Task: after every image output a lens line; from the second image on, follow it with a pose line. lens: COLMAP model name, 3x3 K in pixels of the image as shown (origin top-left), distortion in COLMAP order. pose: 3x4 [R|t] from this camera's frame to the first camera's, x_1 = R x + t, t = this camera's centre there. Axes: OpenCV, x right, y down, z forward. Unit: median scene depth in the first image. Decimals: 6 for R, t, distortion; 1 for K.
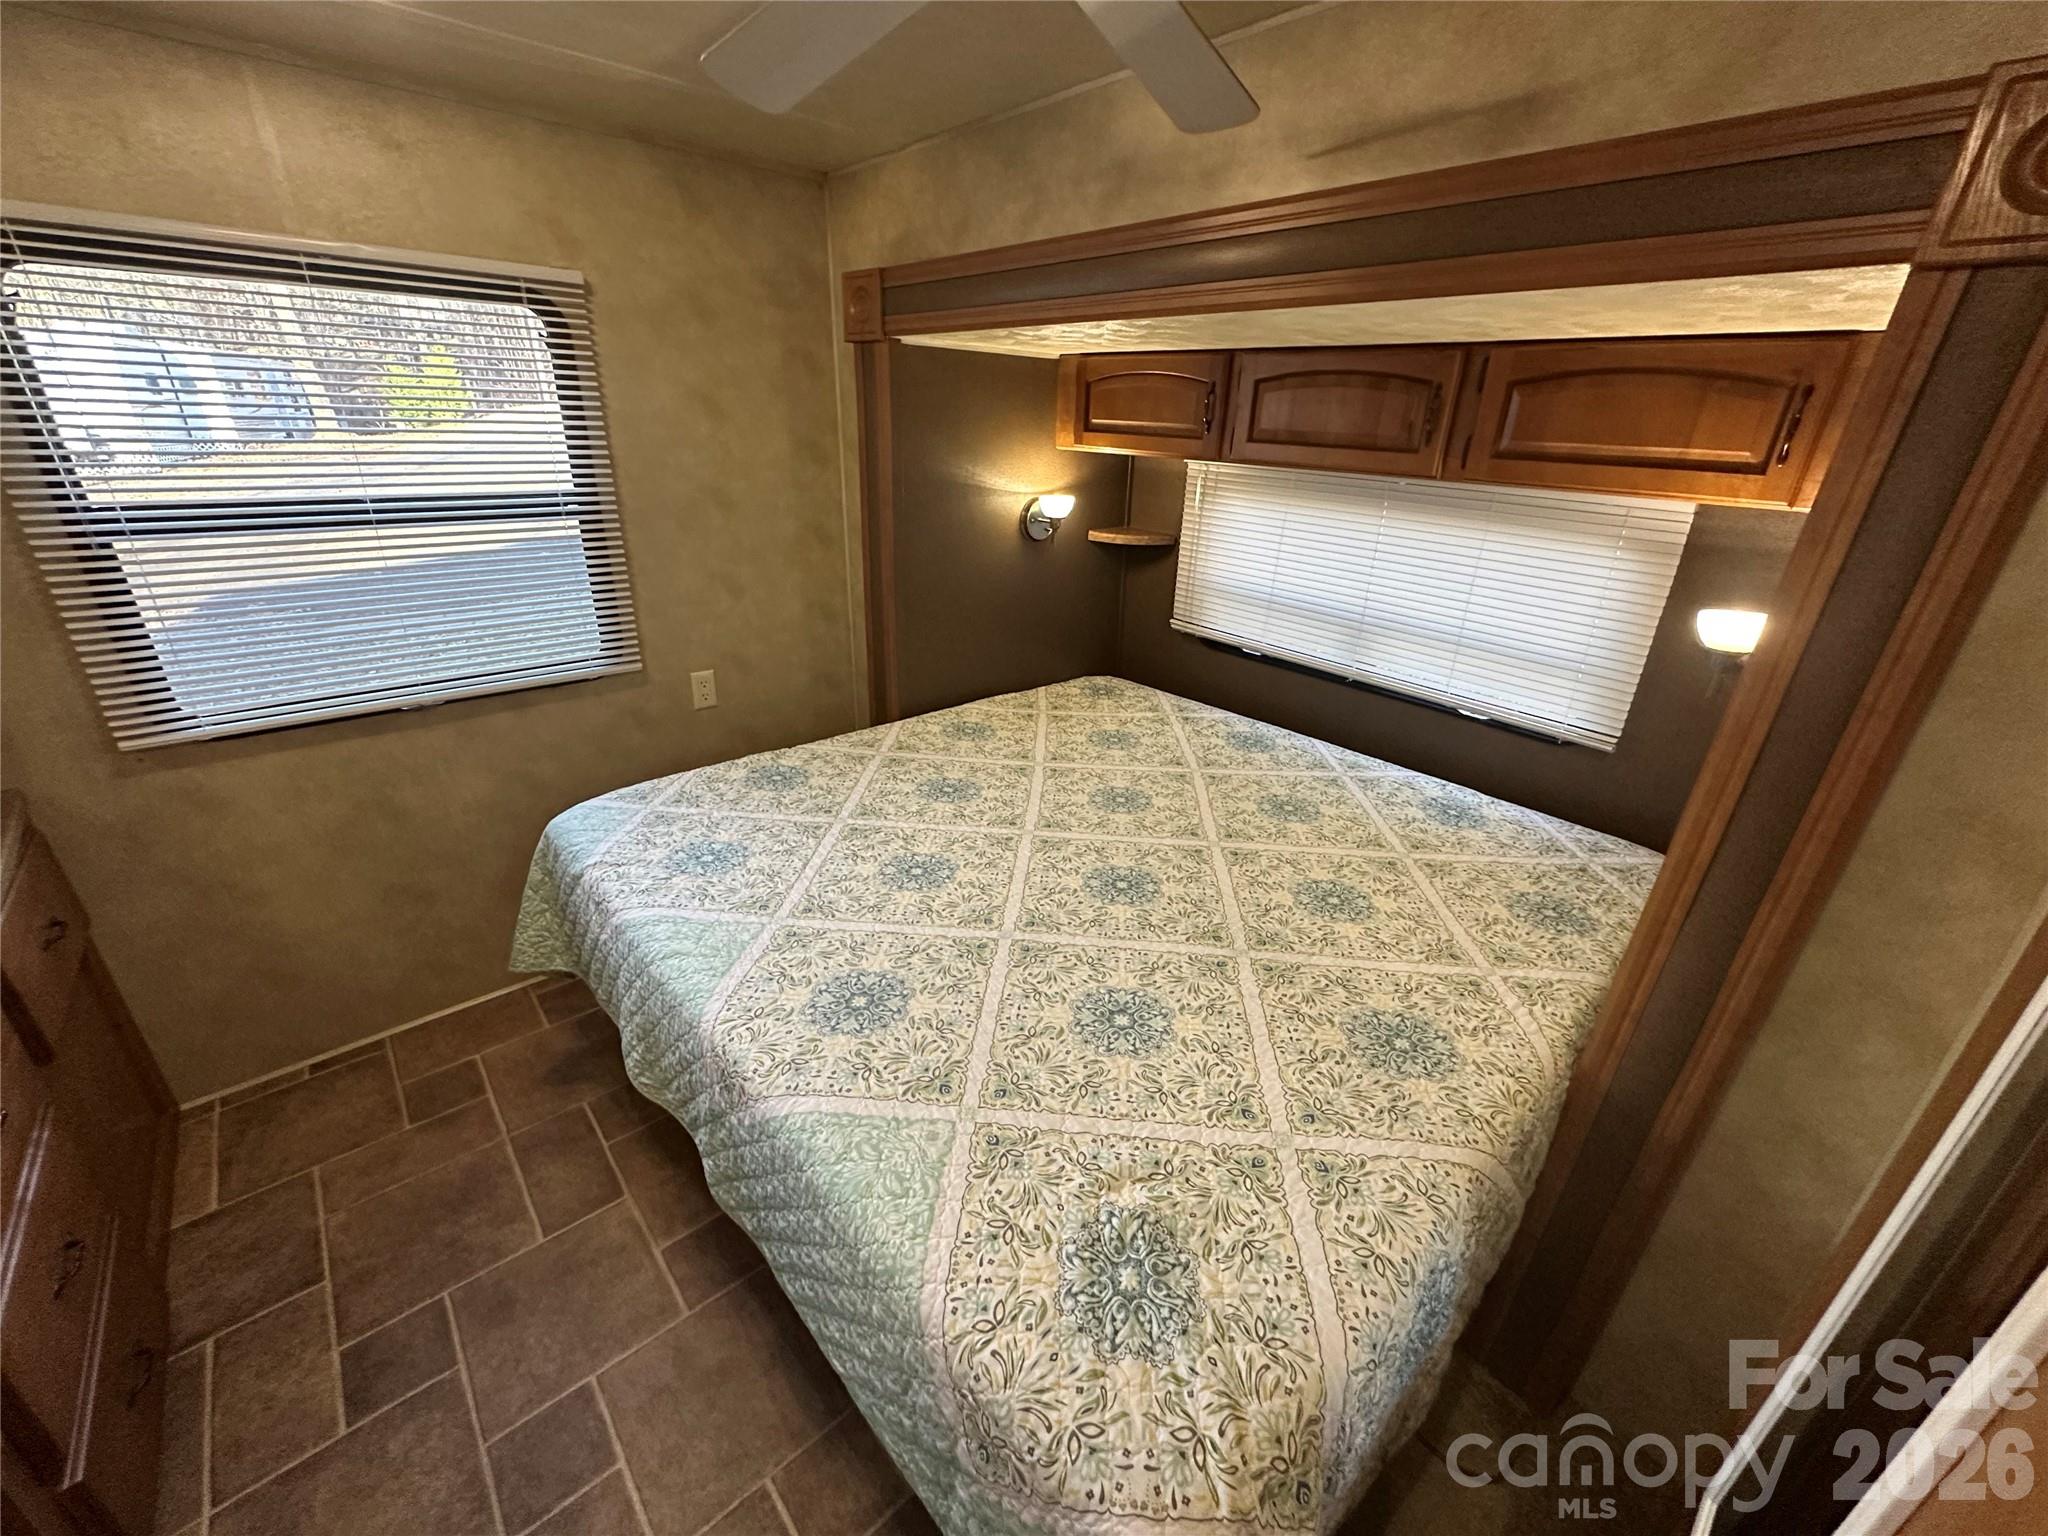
lens RADIAL K [[817.6, 0, 1025.1], [0, 817.6, 767.4], [0, 0, 1]] dist [-0.005773, 0.000622]
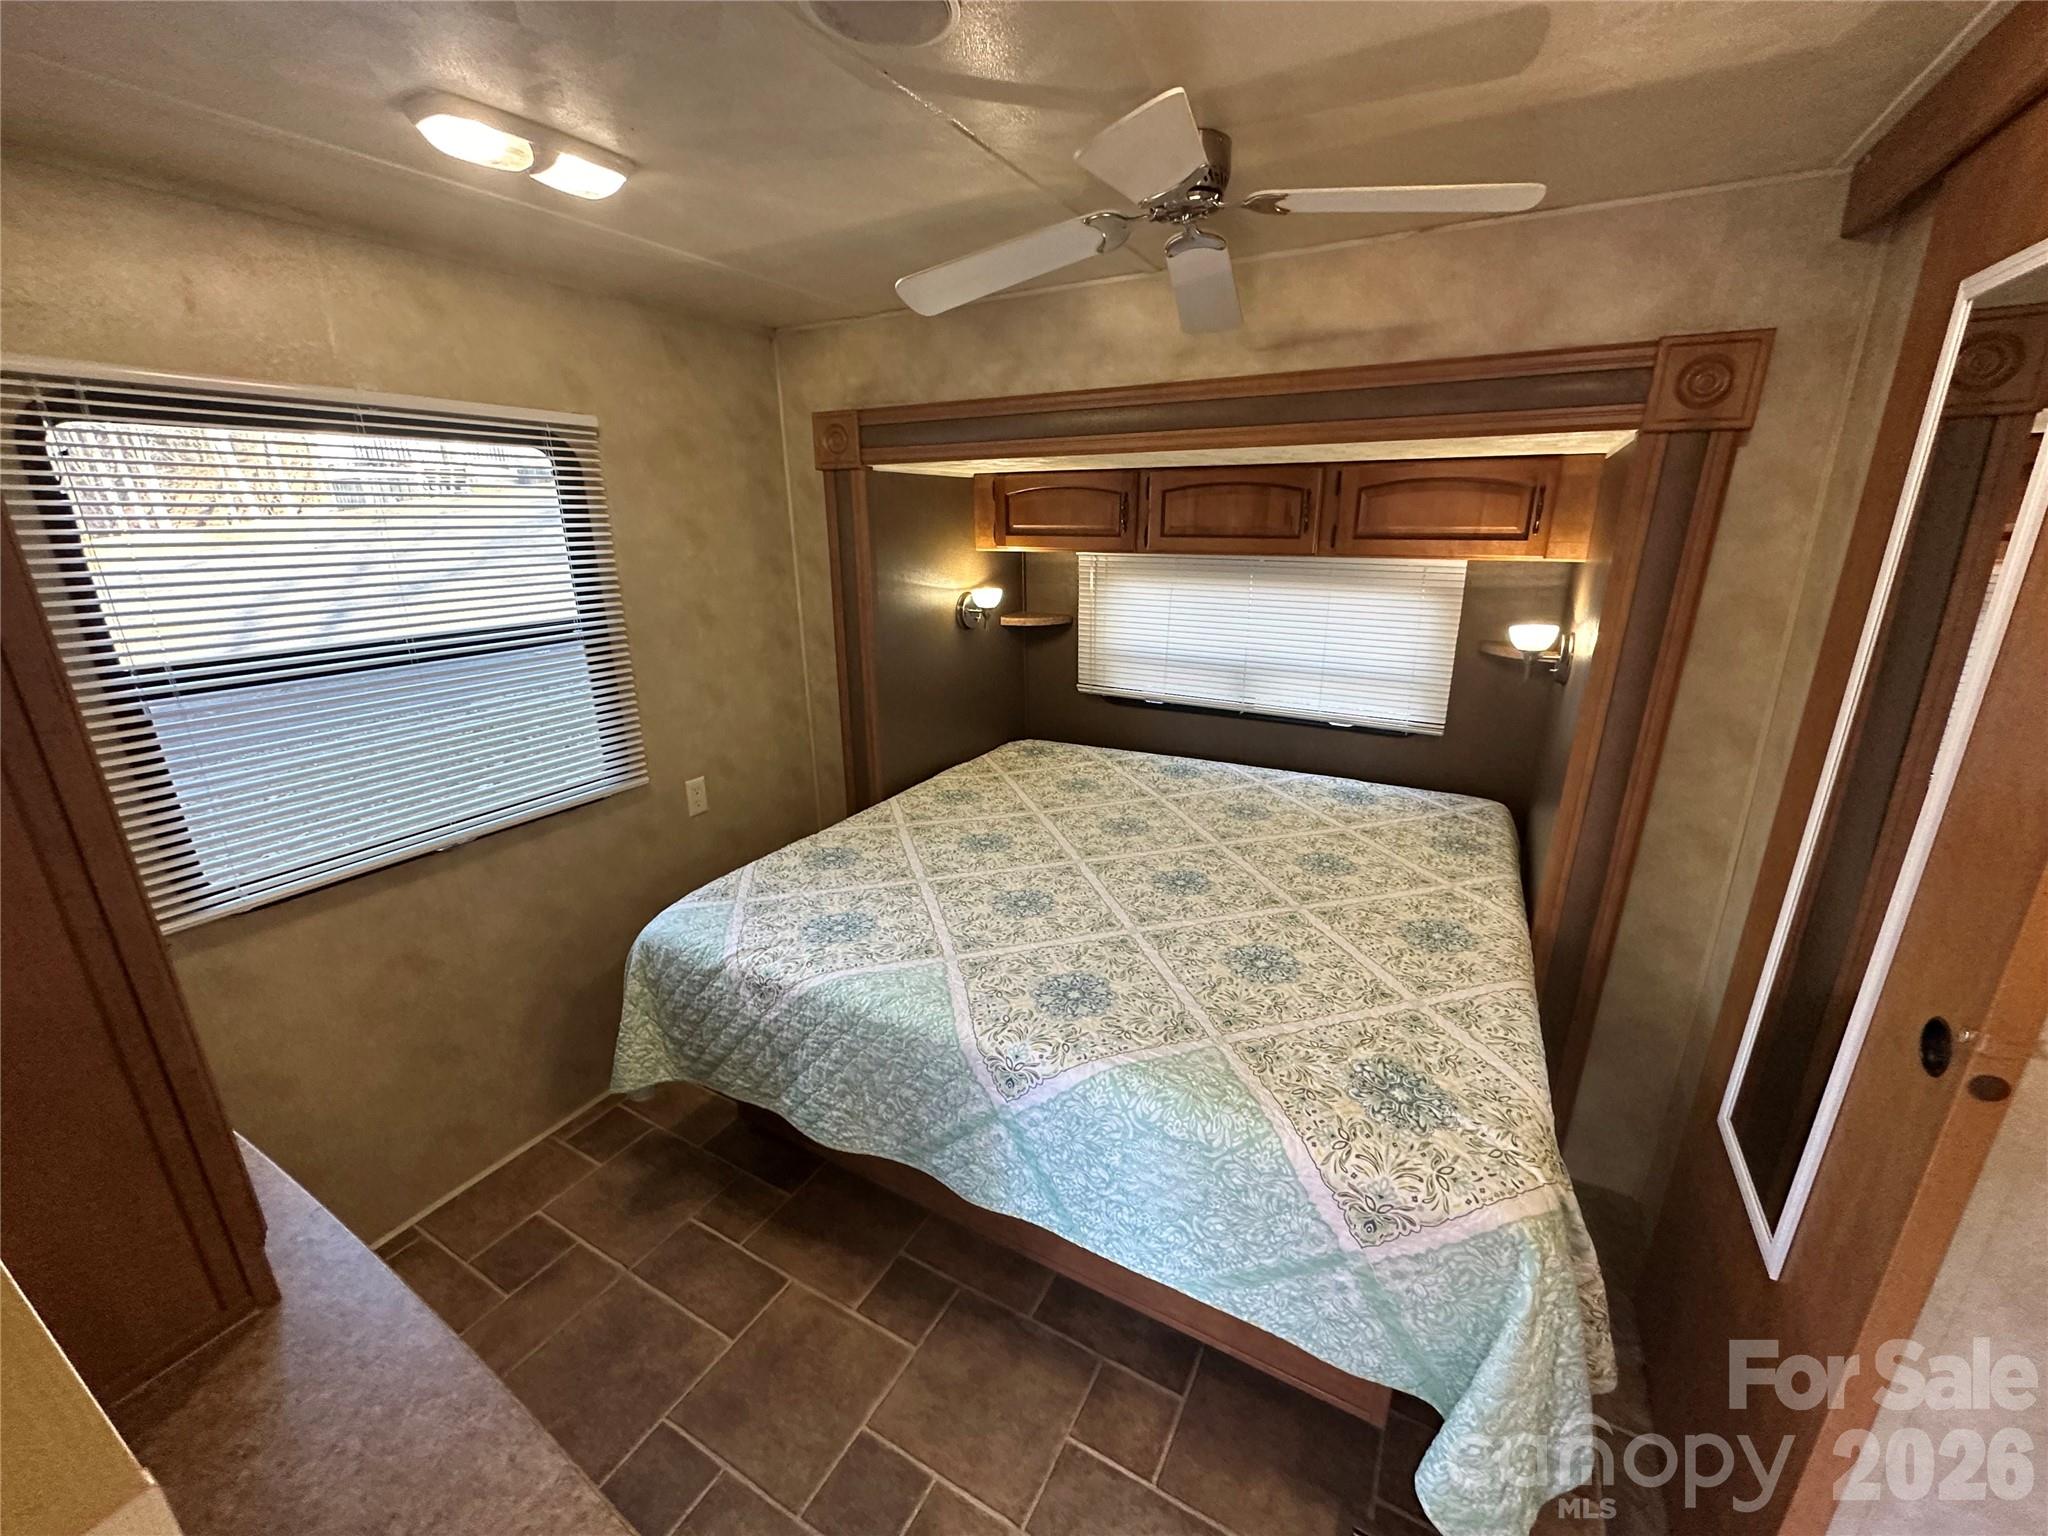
lens RADIAL K [[817.6, 0, 1025.2], [0, 817.6, 768.0], [0, 0, 1]] dist [-0.005773, 0.000622]
pose [[0.941852, -0.138323, 0.306239, -0.407139], [0.169574, 0.982444, -0.077777, 0.024738], [-0.290104, 0.125185, 0.948772, -0.122853]]
